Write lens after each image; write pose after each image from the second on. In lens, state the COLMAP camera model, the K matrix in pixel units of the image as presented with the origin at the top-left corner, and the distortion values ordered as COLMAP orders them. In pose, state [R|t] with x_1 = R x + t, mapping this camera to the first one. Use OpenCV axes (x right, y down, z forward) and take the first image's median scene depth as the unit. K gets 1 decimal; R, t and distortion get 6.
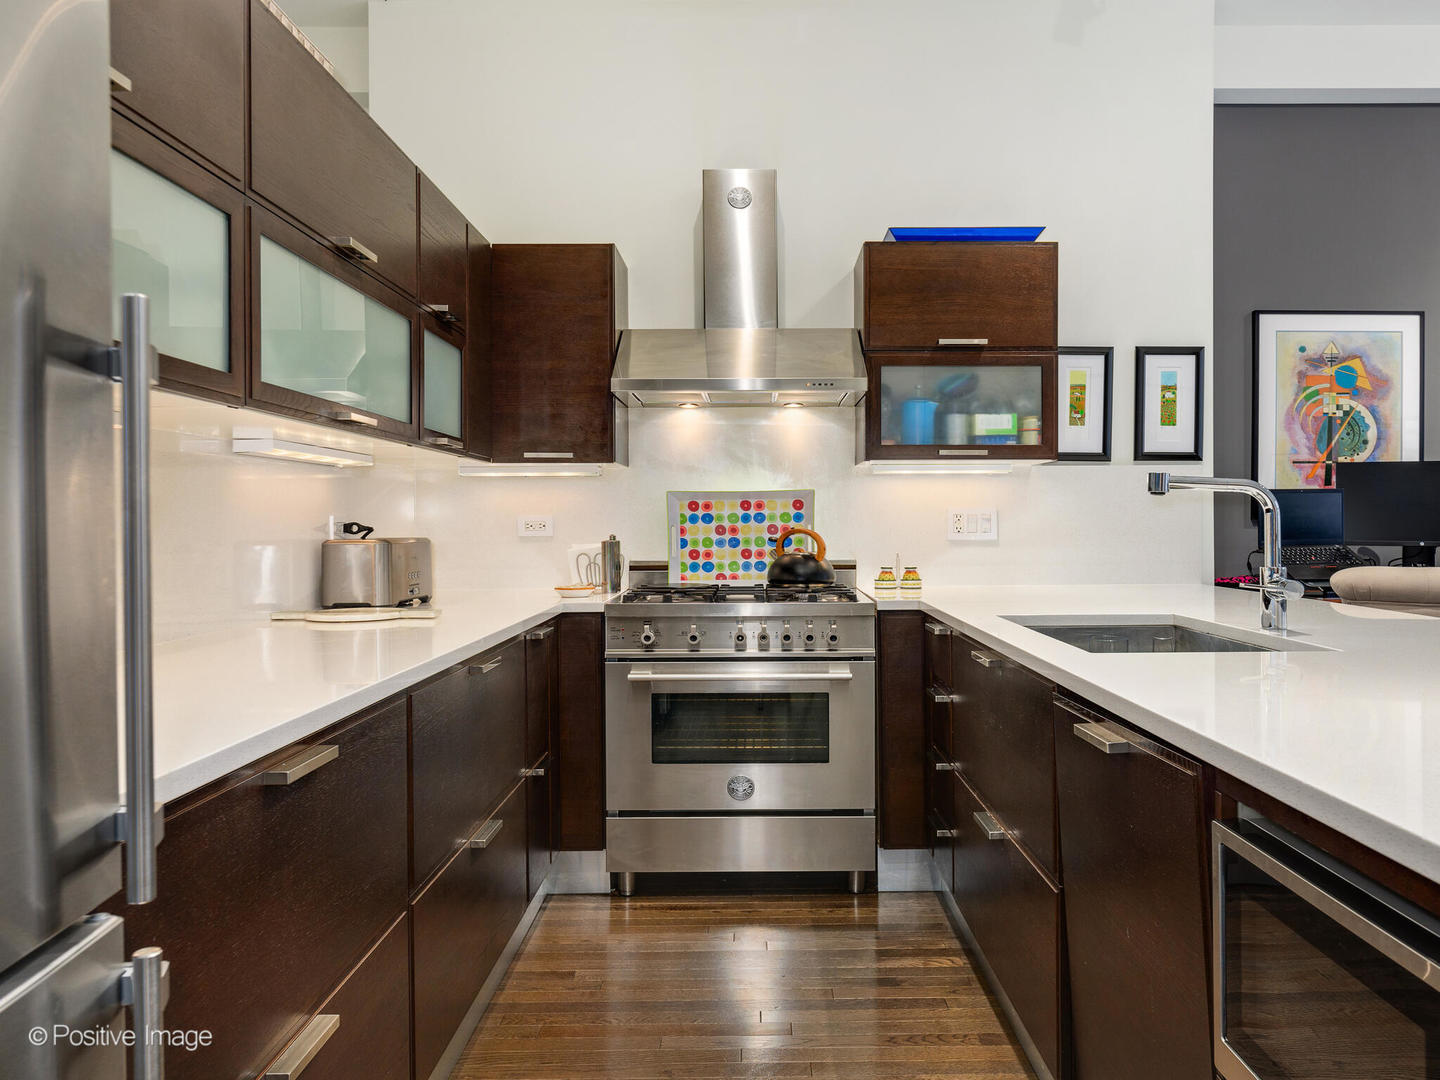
lens RADIAL K [[995.6, 0, 732.1], [0, 995.6, 512.5], [0, 0, 1]] dist [0.000848, -0.008236]
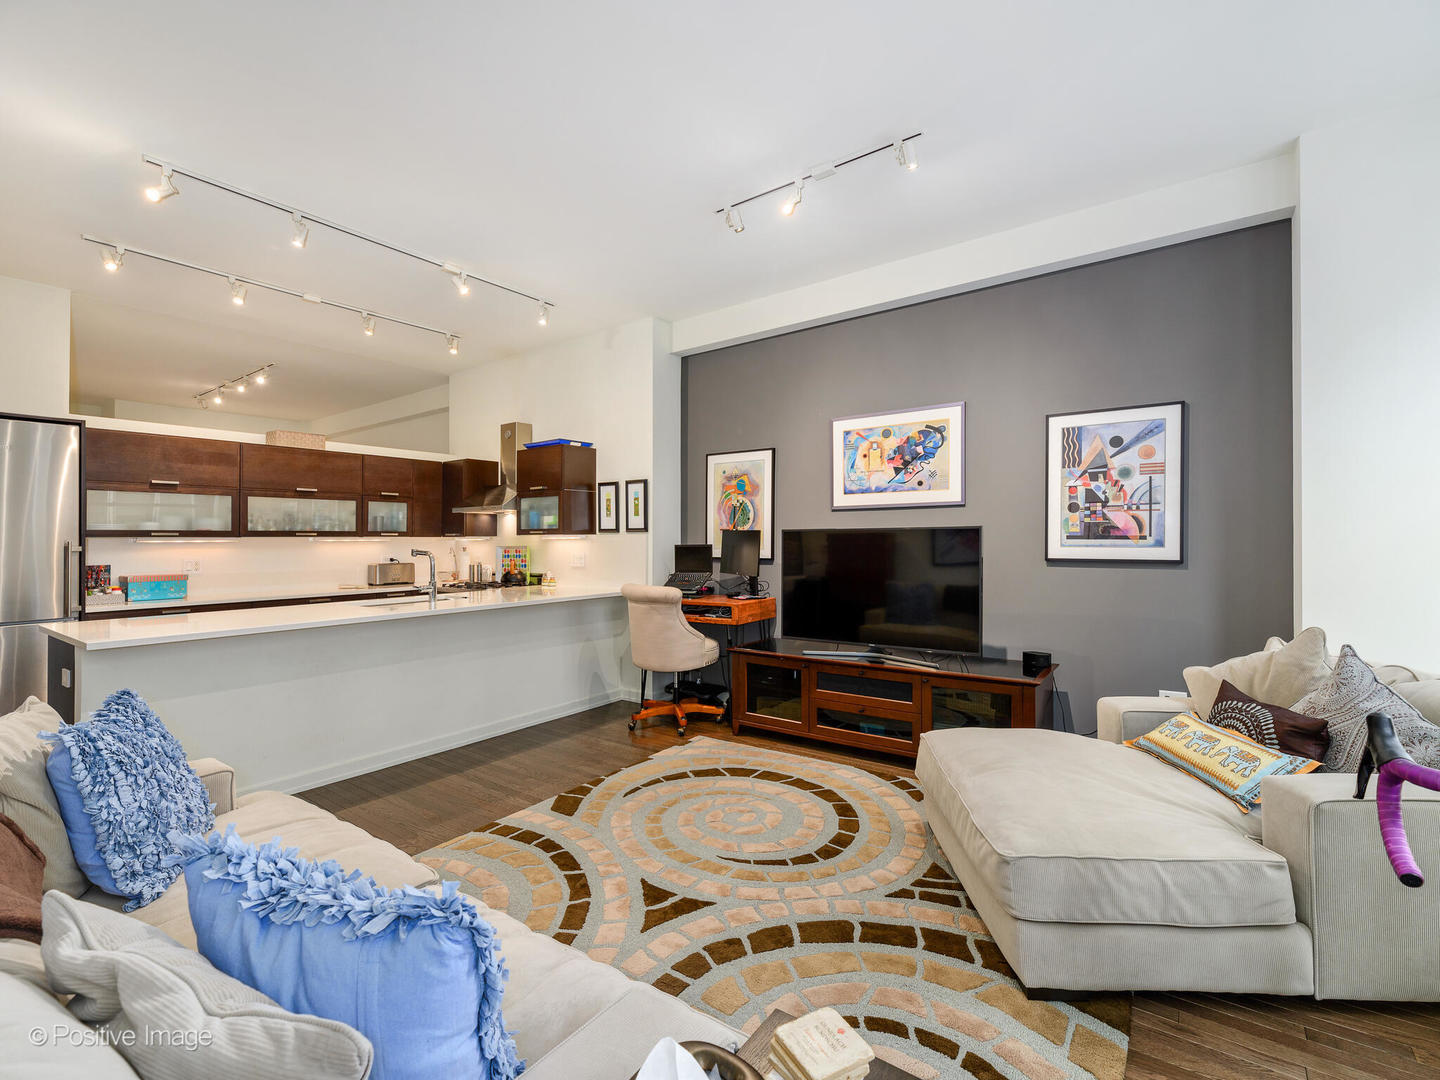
lens RADIAL K [[646.9, 0, 743.3], [0, 646.9, 530.2], [0, 0, 1]] dist [-0.002008, 0.000409]
pose [[0.817466, -0.014161, -0.575803, 1.505500], [0.011449, 0.999900, -0.008337, -0.042869], [0.575863, 0.000222, 0.817546, -0.032689]]
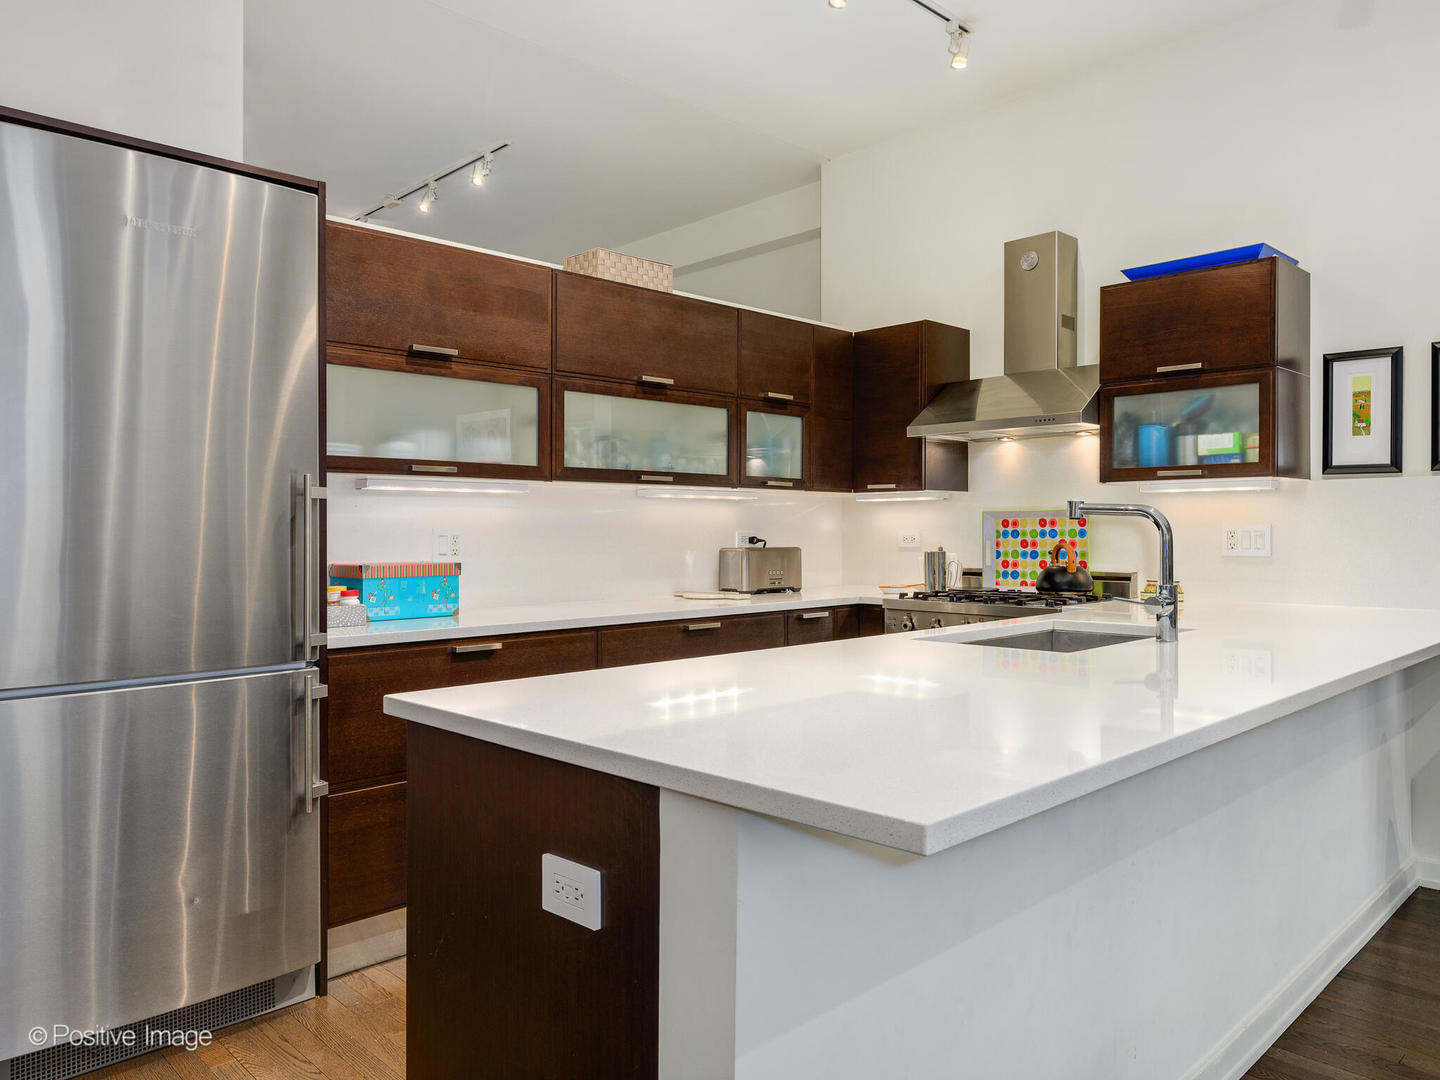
lens RADIAL K [[995.6, 0, 744.7], [0, 995.6, 522.7], [0, 0, 1]] dist [0.000848, -0.008236]
pose [[0.716999, -0.006842, -0.697041, 0.585081], [0.007243, 0.999971, -0.002364, -0.007154], [0.697037, -0.003354, 0.717028, -0.078229]]
